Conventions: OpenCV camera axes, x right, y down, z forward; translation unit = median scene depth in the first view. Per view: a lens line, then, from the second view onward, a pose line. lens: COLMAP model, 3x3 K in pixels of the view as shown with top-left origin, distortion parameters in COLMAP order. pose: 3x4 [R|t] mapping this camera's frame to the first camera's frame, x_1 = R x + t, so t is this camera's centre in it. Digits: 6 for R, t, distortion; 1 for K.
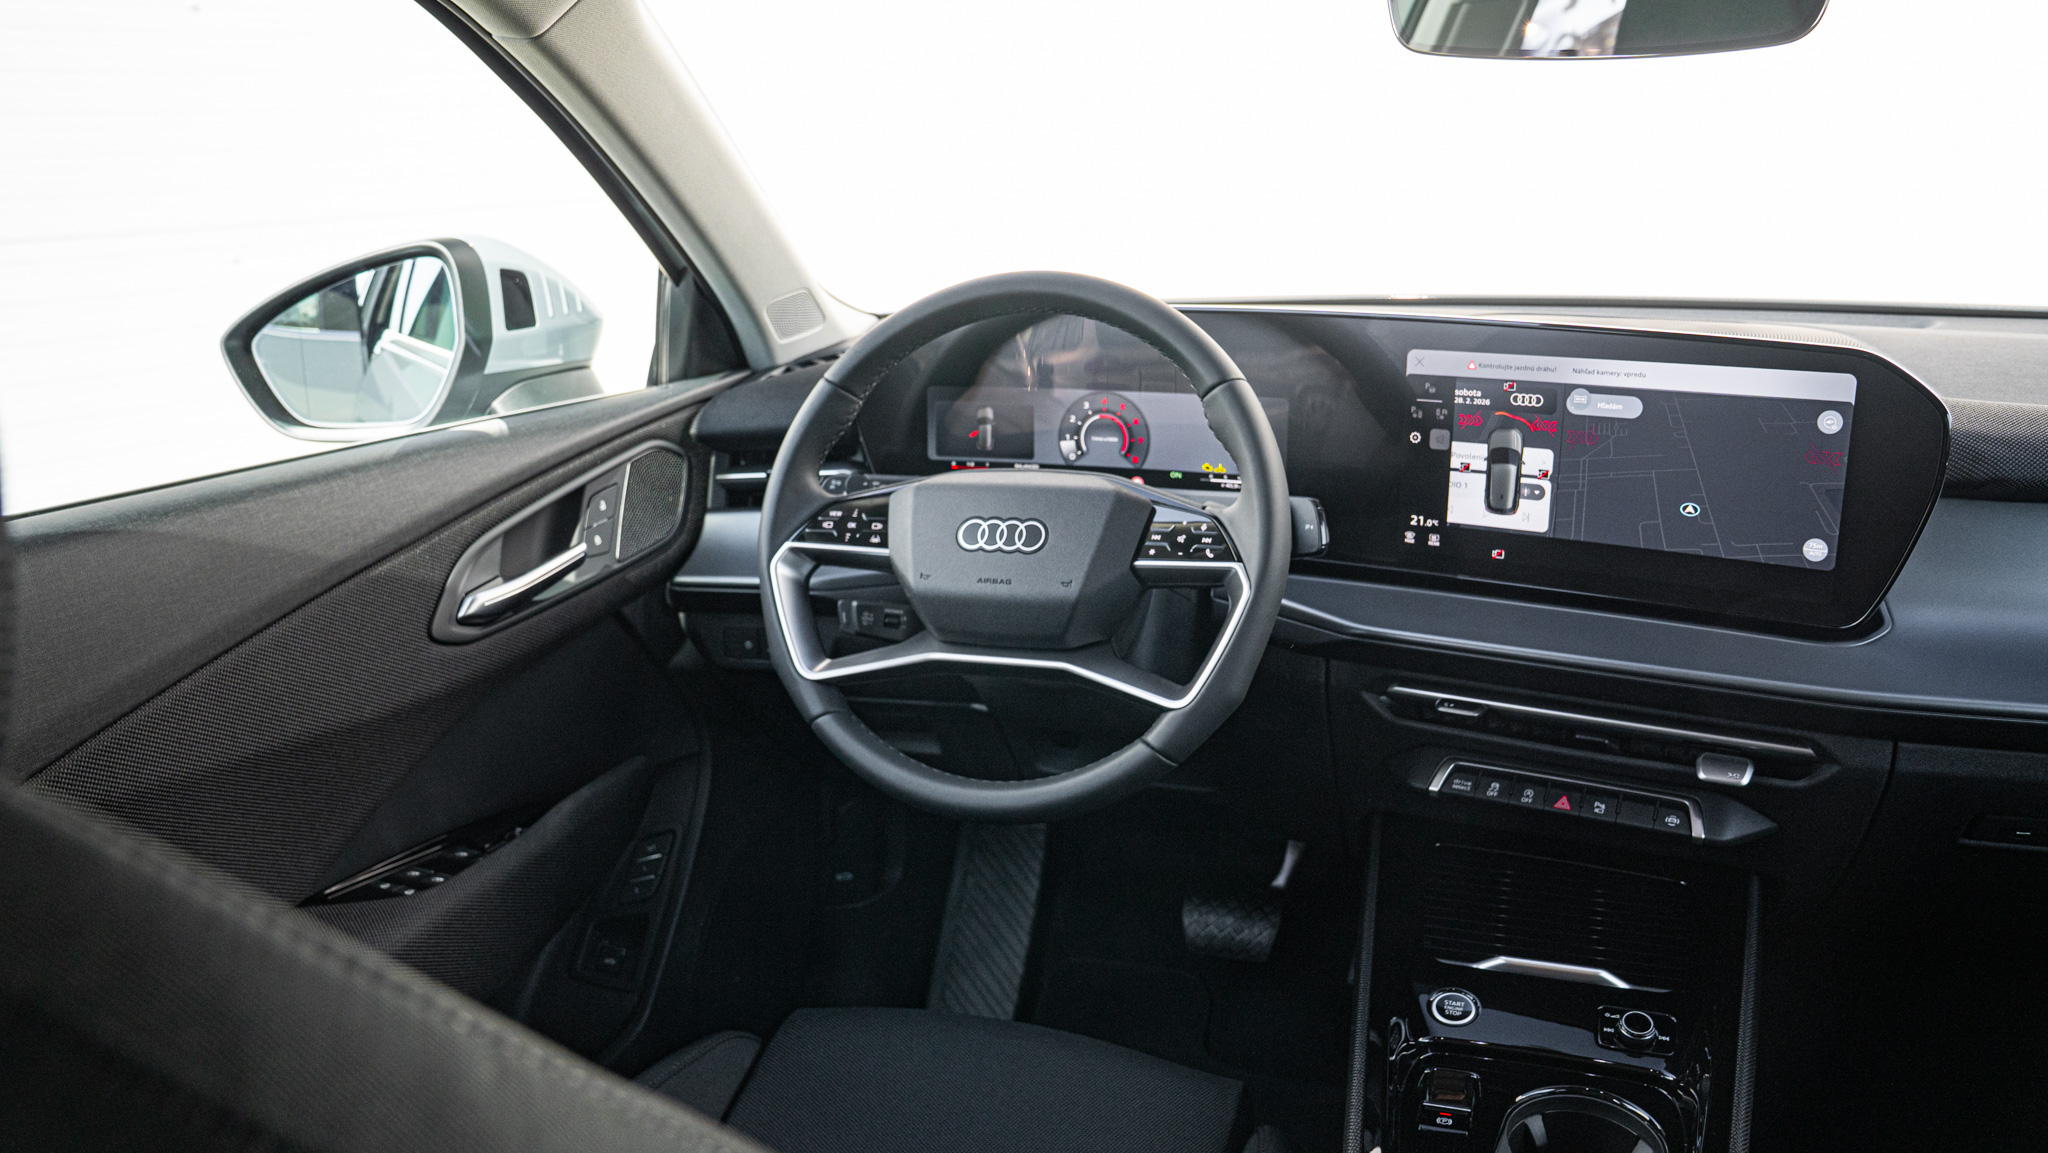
lens RADIAL K [[1538.2, 0, 1022.7], [0, 1538.2, 573.5], [0, 0, 1]] dist [-0.093591, 0.060640]
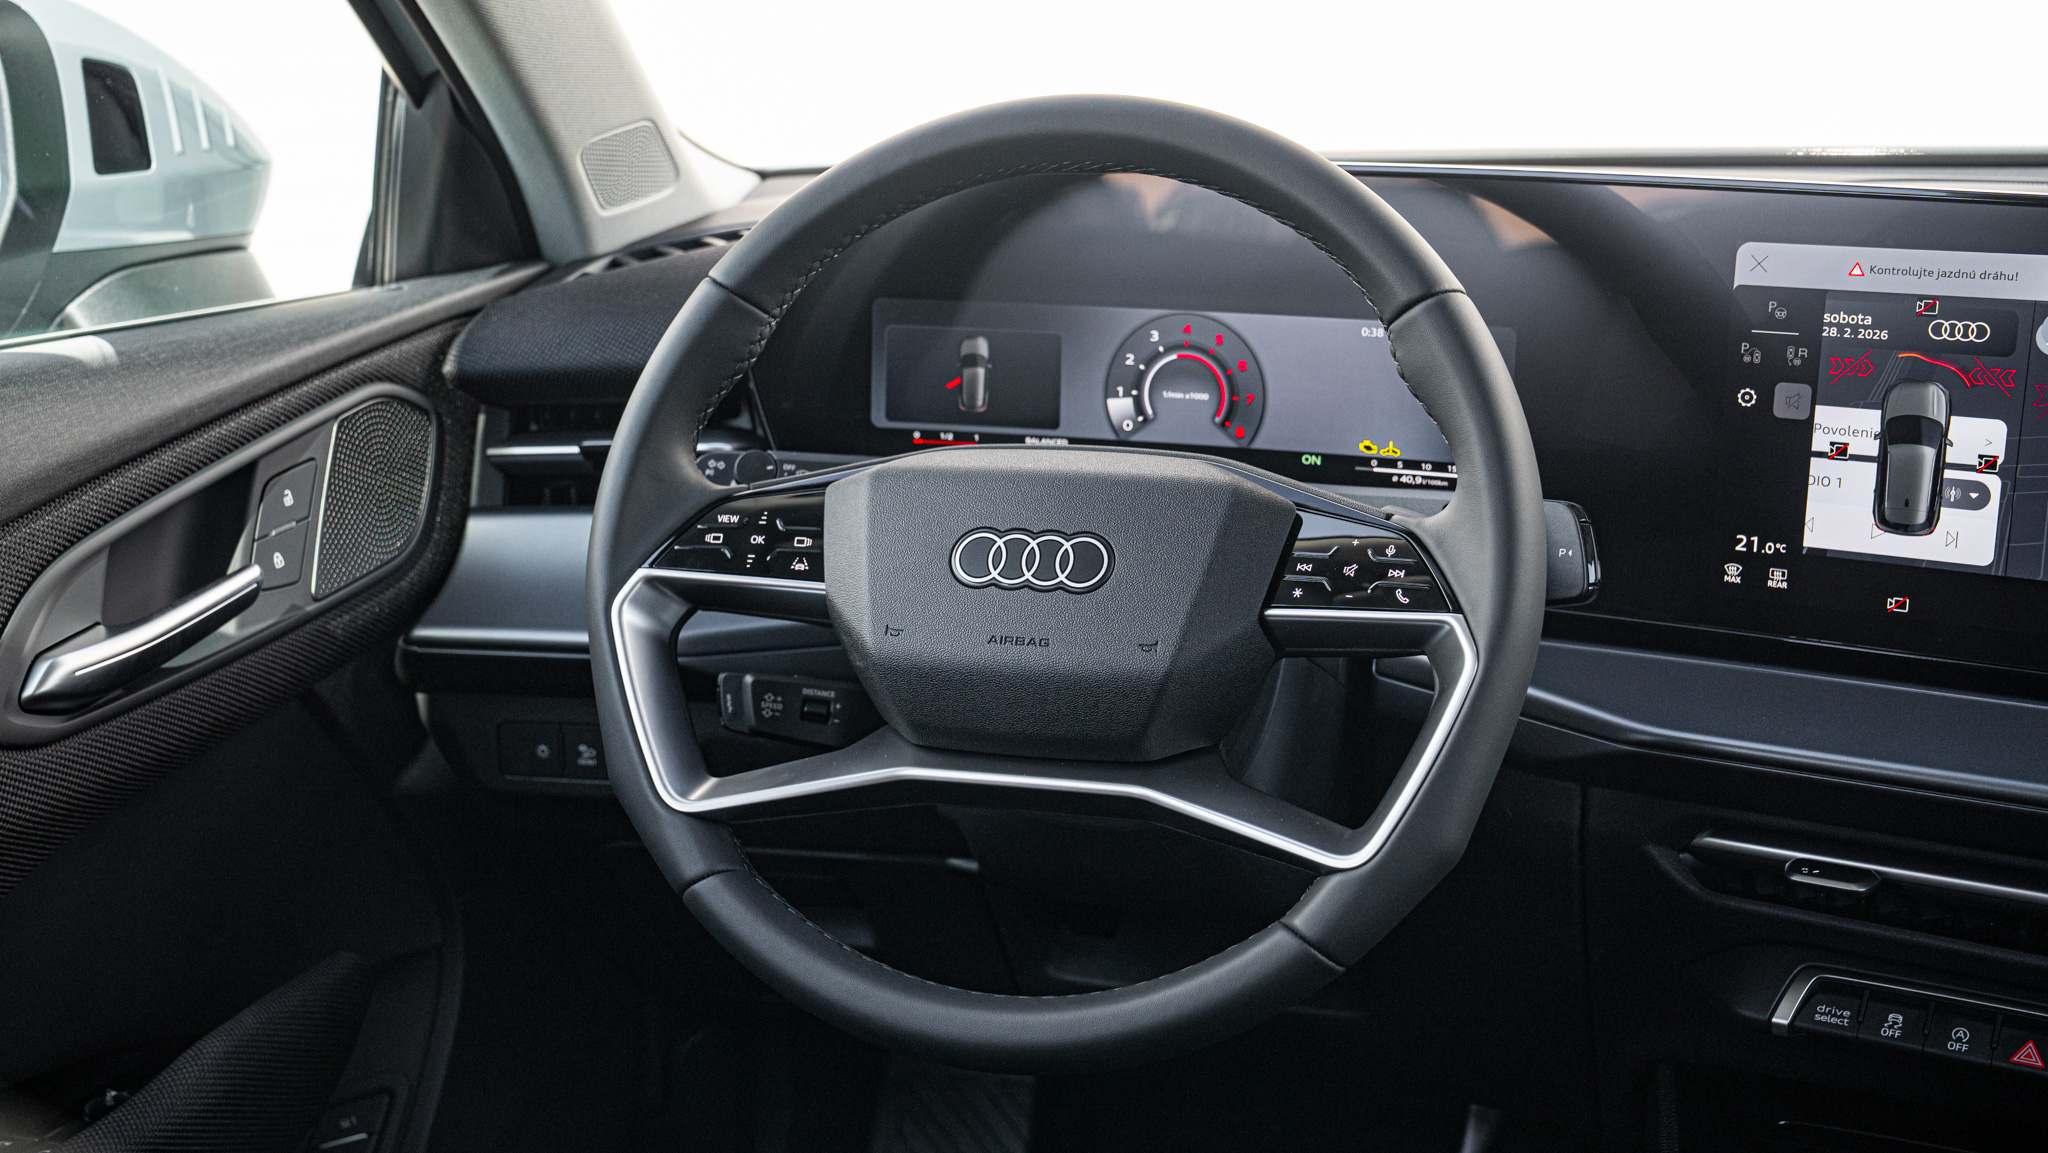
lens RADIAL K [[2657.4, 0, 1022.6], [0, 2657.4, 568.1], [0, 0, 1]] dist [0.150002, 0.000000]
pose [[0.998785, 0.012413, 0.047692, -0.060785], [-0.011220, 0.999620, -0.025186, 0.002668], [-0.047987, 0.024620, 0.998545, 0.017198]]
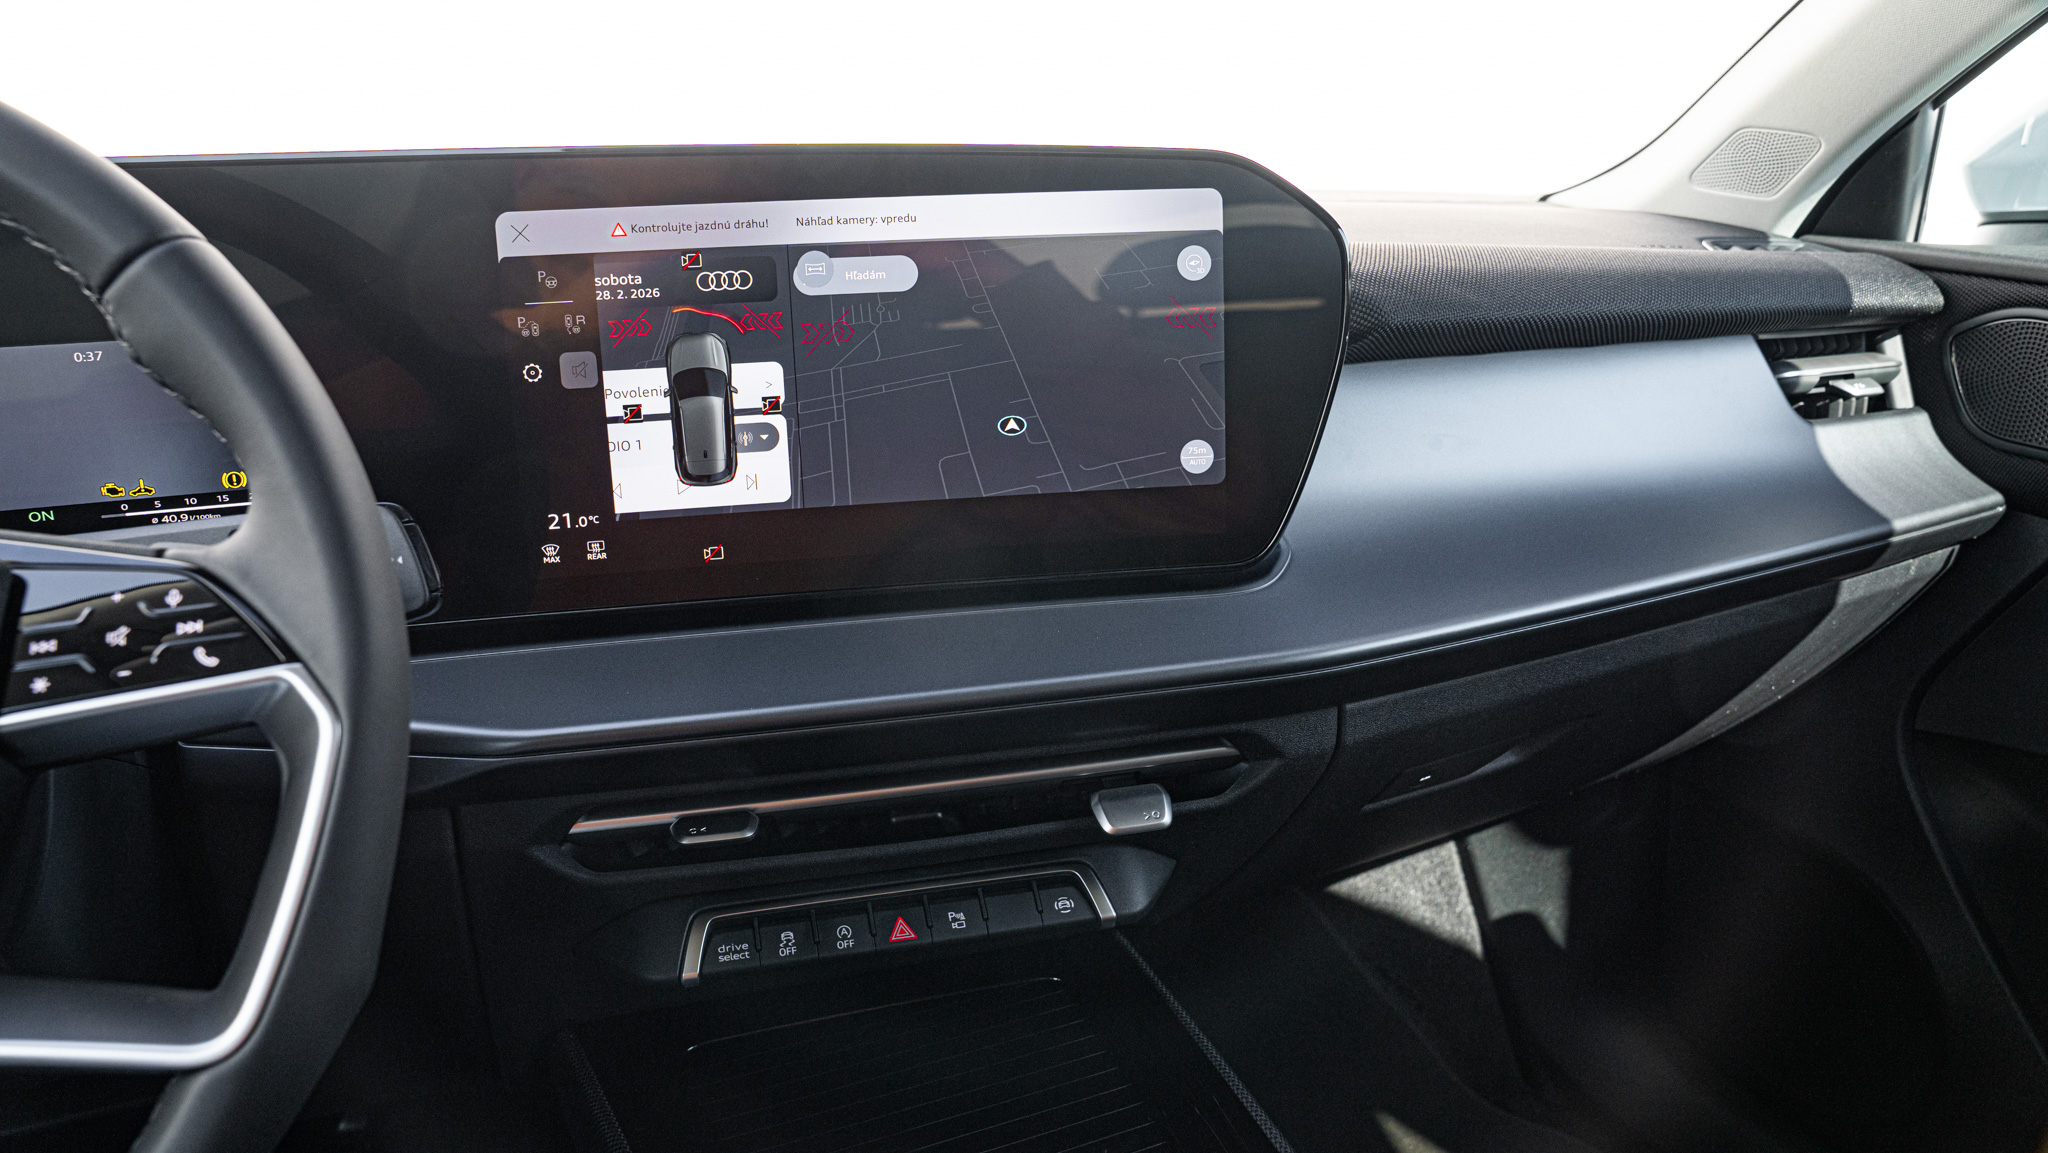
lens RADIAL K [[1410.0, 0, 1015.2], [0, 1410.0, 577.8], [0, 0, 1]] dist [-0.118784, 0.082068]
pose [[0.716883, -0.178007, 0.674087, 0.031932], [0.189985, 0.980144, 0.056781, -0.012319], [-0.670809, 0.087360, 0.736466, 0.536581]]
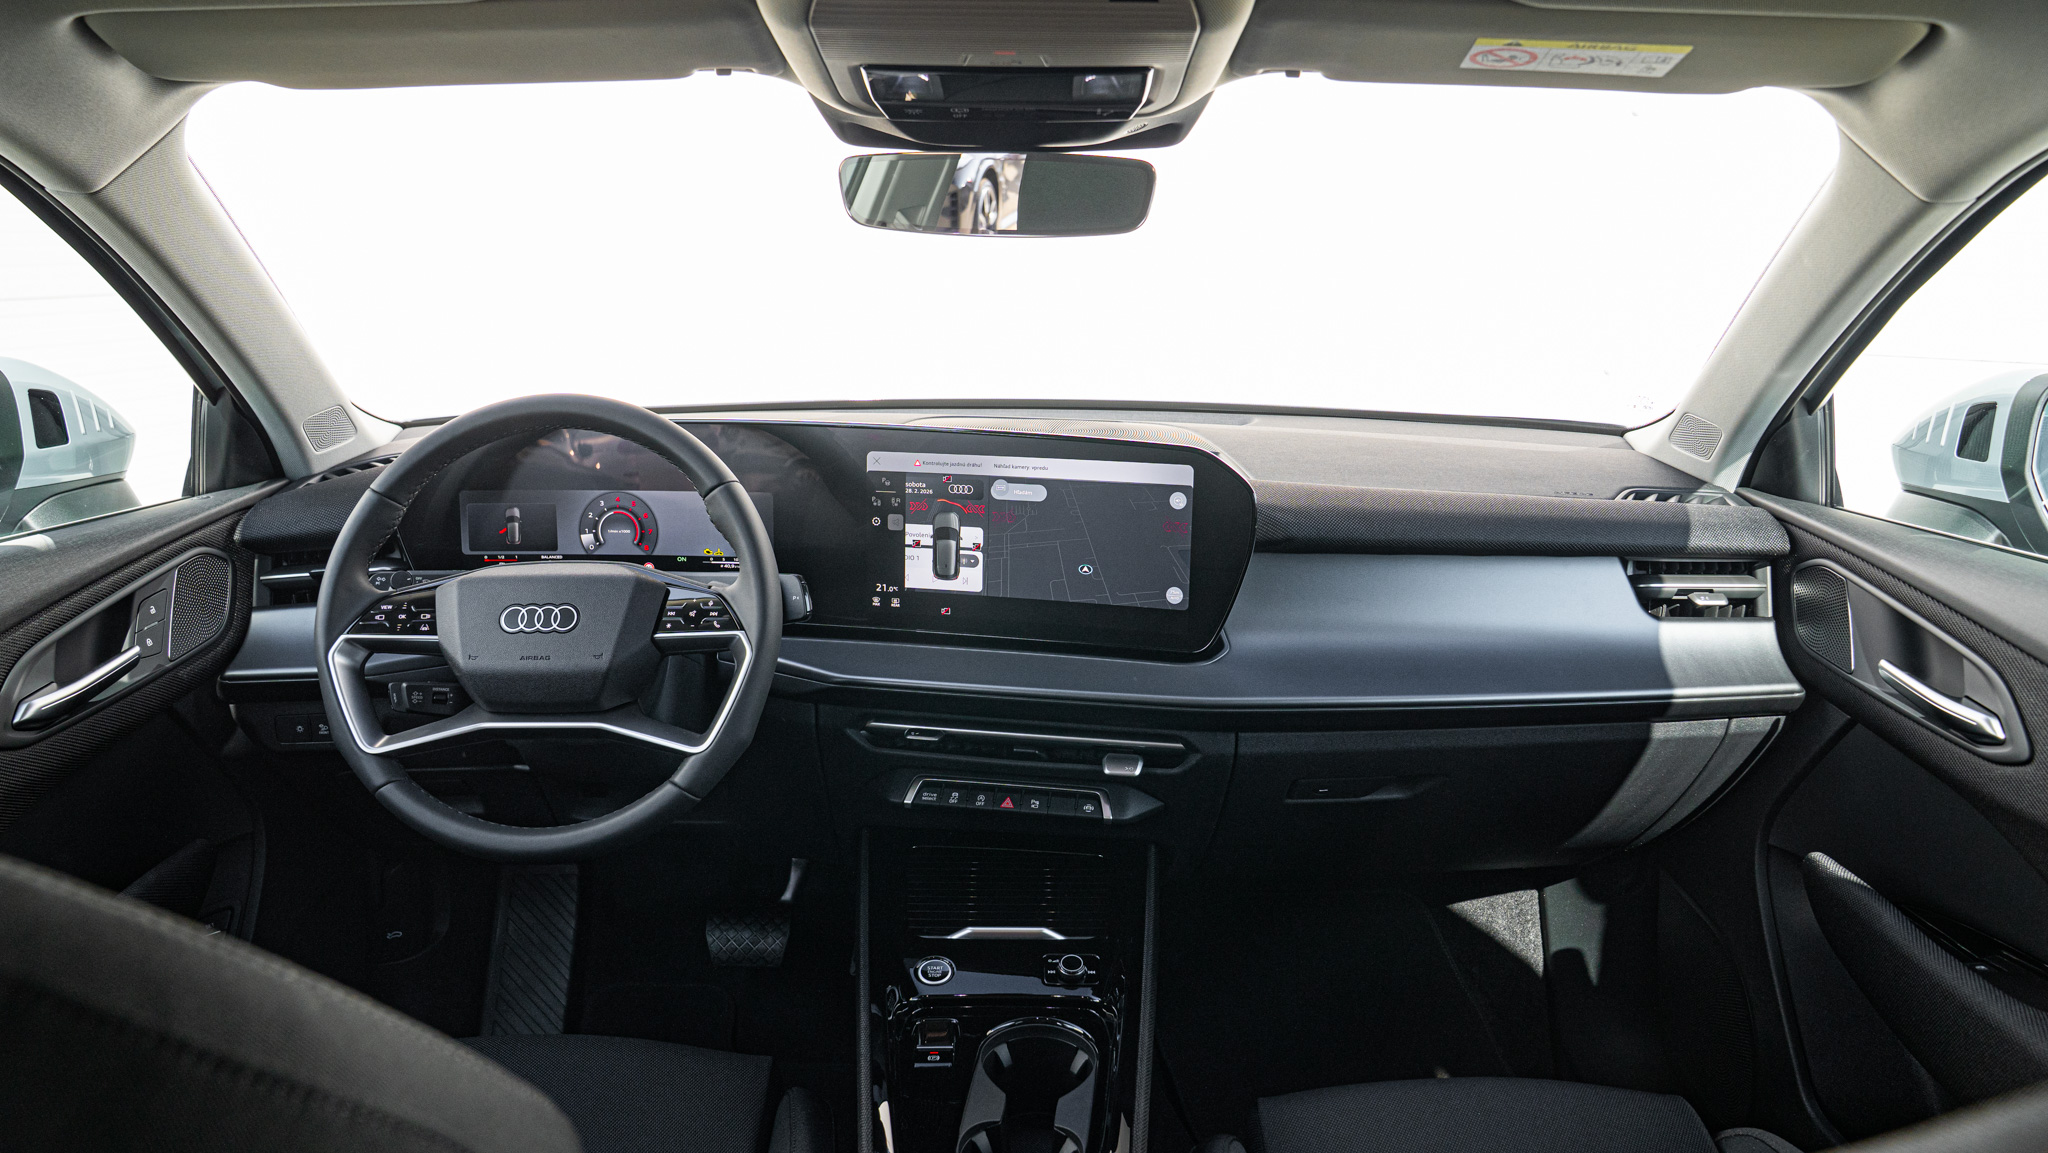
lens RADIAL K [[1410.0, 0, 1013.7], [0, 1410.0, 574.0], [0, 0, 1]] dist [-0.118784, 0.082068]
pose [[0.940189, -0.046162, 0.337512, -0.028824], [0.059838, 0.997750, -0.030224, -0.004743], [-0.335358, 0.048612, 0.940836, -0.122036]]
